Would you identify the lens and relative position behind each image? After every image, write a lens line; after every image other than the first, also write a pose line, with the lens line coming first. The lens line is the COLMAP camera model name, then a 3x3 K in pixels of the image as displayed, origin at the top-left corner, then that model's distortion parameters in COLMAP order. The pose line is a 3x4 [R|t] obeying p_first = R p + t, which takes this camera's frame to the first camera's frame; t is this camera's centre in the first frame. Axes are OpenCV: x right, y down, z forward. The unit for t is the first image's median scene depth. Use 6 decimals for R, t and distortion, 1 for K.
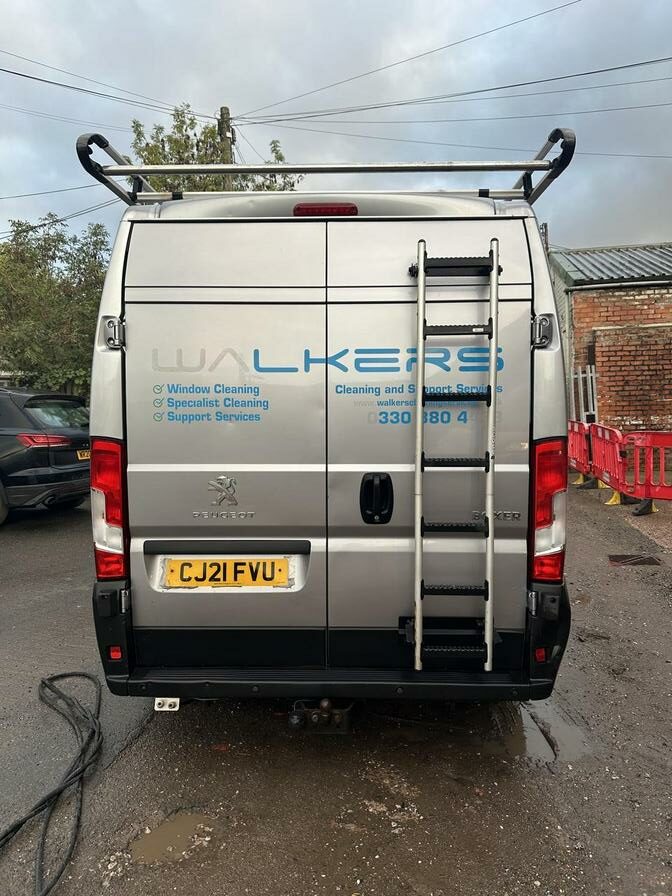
lens RADIAL K [[630.0, 0, 346.5], [0, 630.0, 443.3], [0, 0, 1]] dist [0.070674, -0.082121]
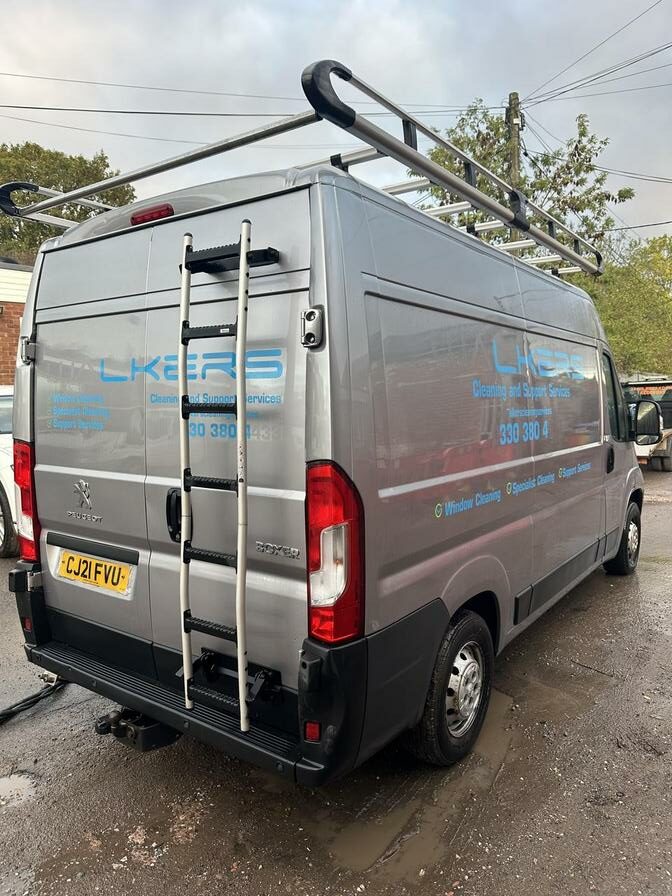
lens RADIAL K [[643.9, 0, 336.0], [0, 643.9, 448.0], [0, 0, 1]] dist [0.037761, -0.040108]
pose [[0.827378, 0.042545, -0.560032, 0.755851], [-0.040931, 0.999043, 0.015426, -0.036106], [0.560152, 0.010159, 0.828327, 0.330362]]
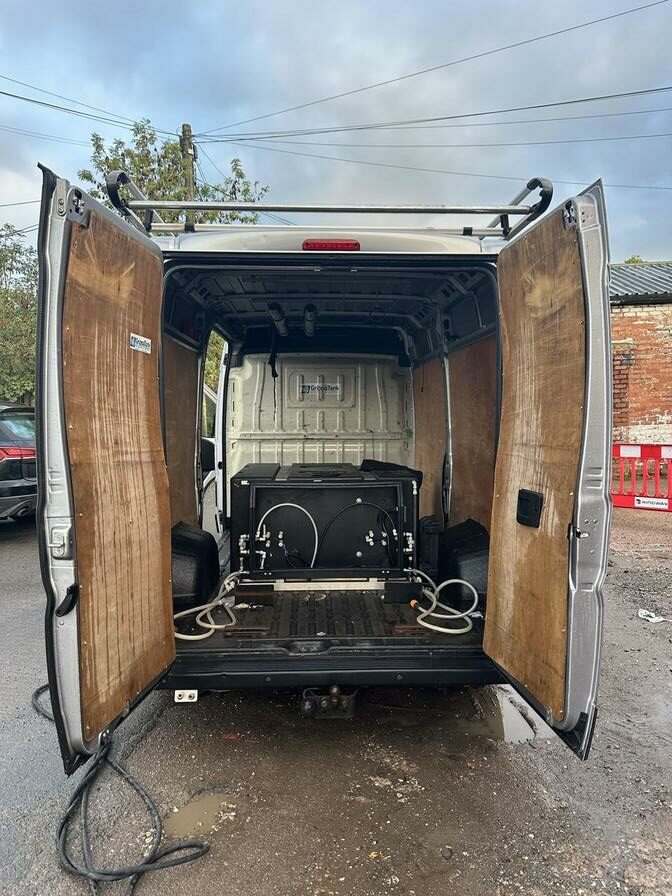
lens RADIAL K [[627.1, 0, 336.0], [0, 627.1, 448.0], [0, 0, 1]] dist [0.074437, -0.101377]
pose [[0.997971, -0.002462, 0.063625, -0.093911], [0.003098, 0.999946, -0.009901, -0.001464], [-0.063597, 0.010078, 0.997925, -0.097830]]
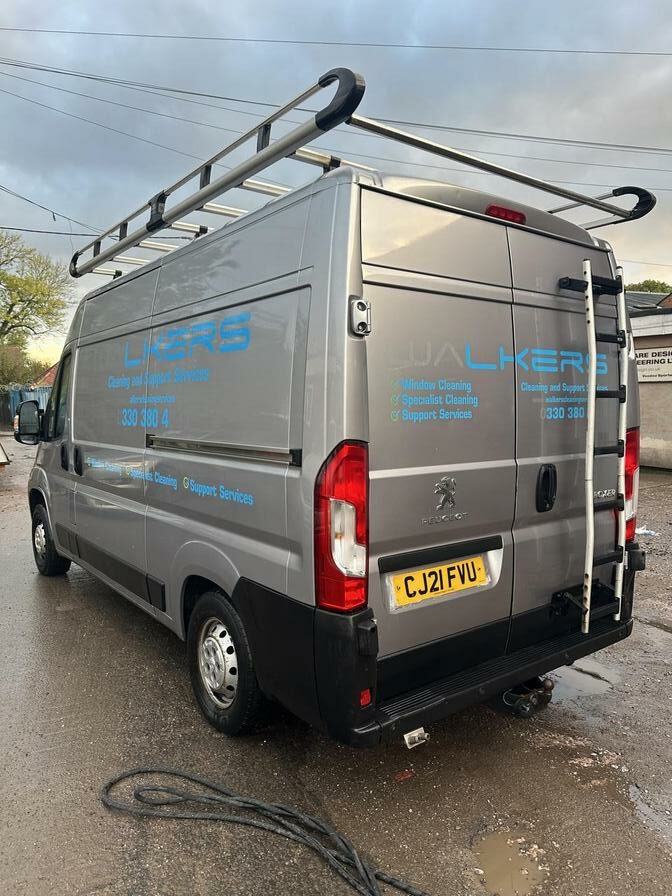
lens RADIAL K [[629.2, 0, 336.0], [0, 629.2, 448.0], [0, 0, 1]] dist [0.014485, 0.001427]
pose [[0.776607, -0.039298, 0.628758, -0.896336], [0.047269, 0.998874, 0.004047, -0.002037], [-0.628209, 0.026578, 0.777591, 0.371883]]
